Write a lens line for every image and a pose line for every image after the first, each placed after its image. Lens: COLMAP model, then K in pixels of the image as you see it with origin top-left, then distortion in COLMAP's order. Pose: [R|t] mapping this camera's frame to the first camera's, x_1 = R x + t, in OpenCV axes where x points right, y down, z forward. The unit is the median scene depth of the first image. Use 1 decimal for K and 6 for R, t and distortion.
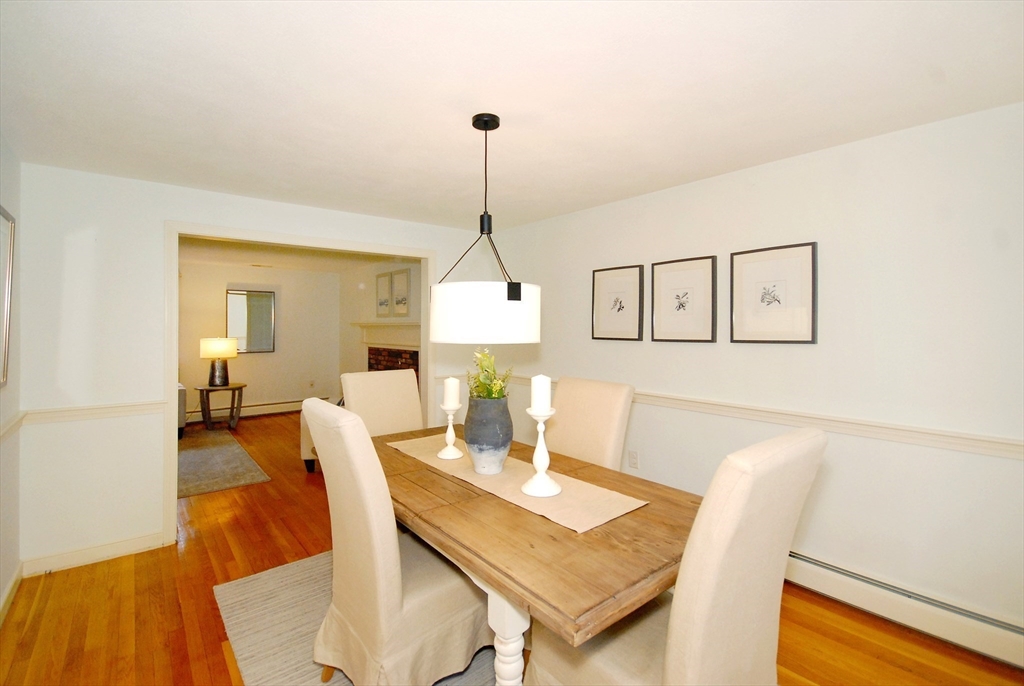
lens RADIAL K [[461.1, 0, 514.5], [0, 461.1, 341.7], [0, 0, 1]] dist [-0.008976, -0.002213]
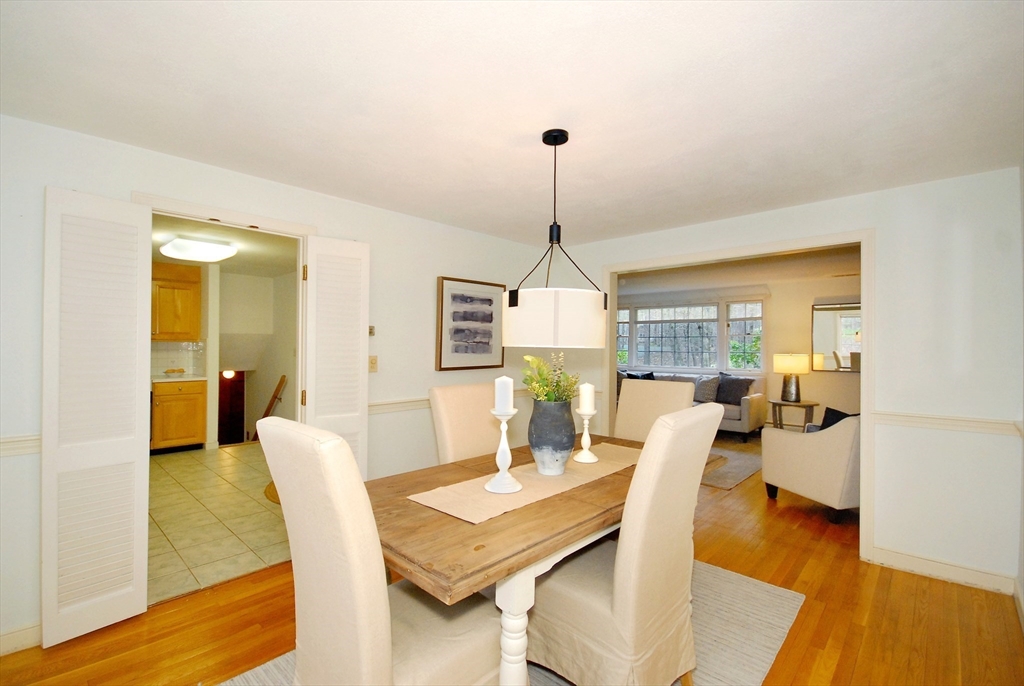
lens RADIAL K [[461.1, 0, 486.5], [0, 461.1, 342.6], [0, 0, 1]] dist [-0.008976, -0.002213]
pose [[0.087753, -0.009045, -0.996101, 0.865182], [-0.036085, 0.999274, -0.012253, 0.008708], [0.995488, 0.037020, 0.087363, 0.684654]]
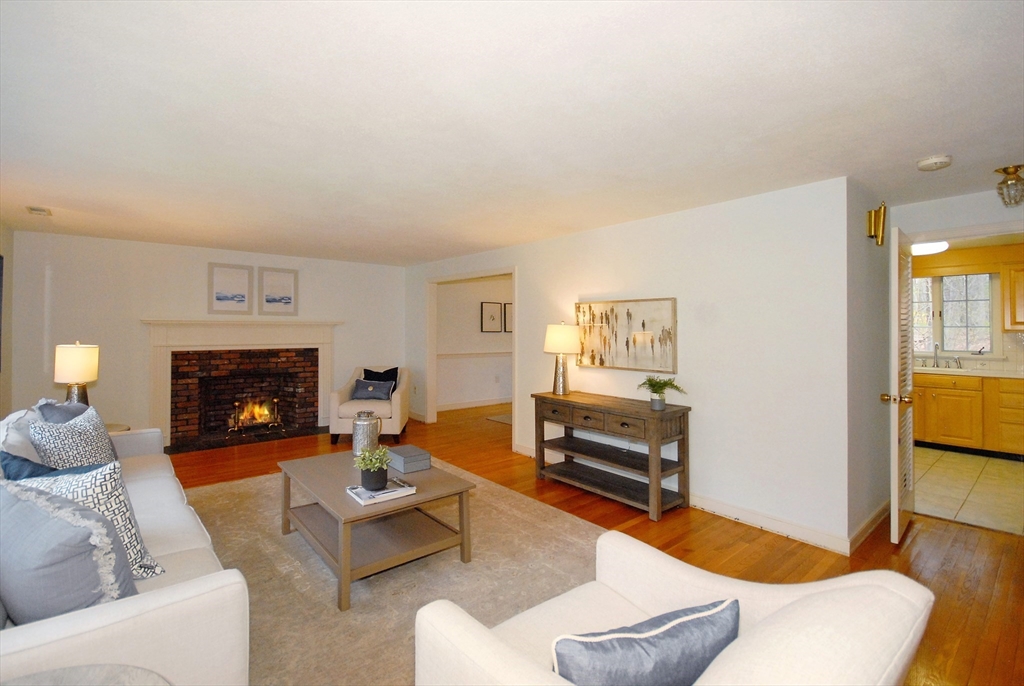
lens RADIAL K [[461.1, 0, 502.9], [0, 461.1, 319.5], [0, 0, 1]] dist [-0.008976, -0.002213]
pose [[0.008086, 0.015094, 0.999853, -3.319997], [0.025902, 0.999547, -0.015299, -0.047747], [-0.999632, 0.026022, 0.007691, 1.371970]]
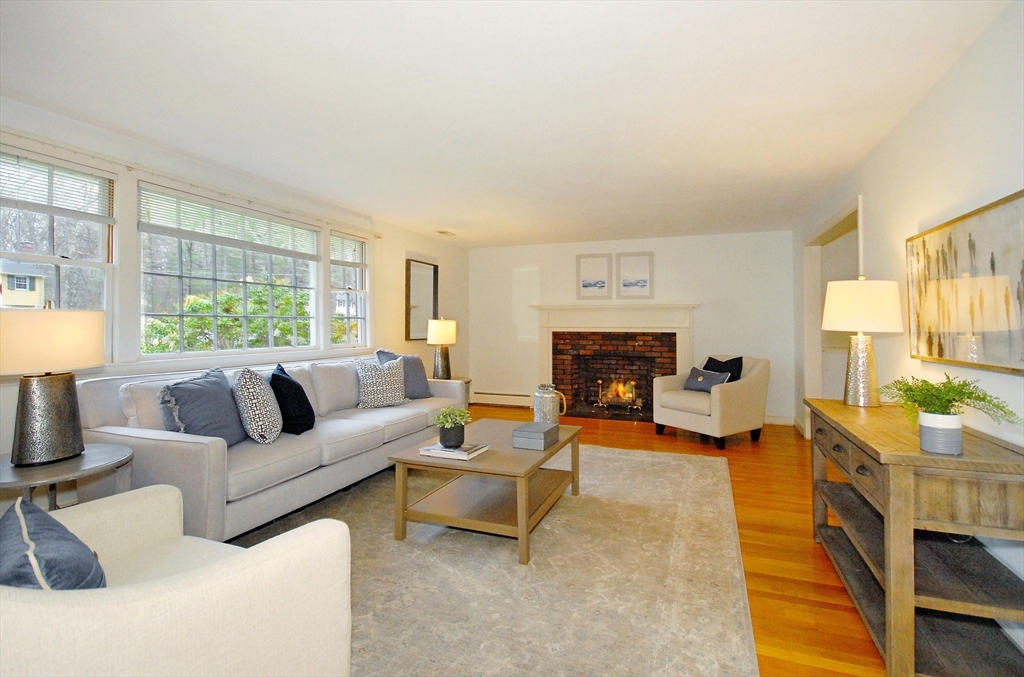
lens RADIAL K [[487.1, 0, 517.1], [0, 487.1, 318.9], [0, 0, 1]] dist [-0.005032, -0.000055]
pose [[0.872202, 0.008369, 0.489075, -2.651929], [0.011746, 0.999207, -0.038046, 0.070192], [-0.489005, 0.038928, 0.871412, 0.558714]]
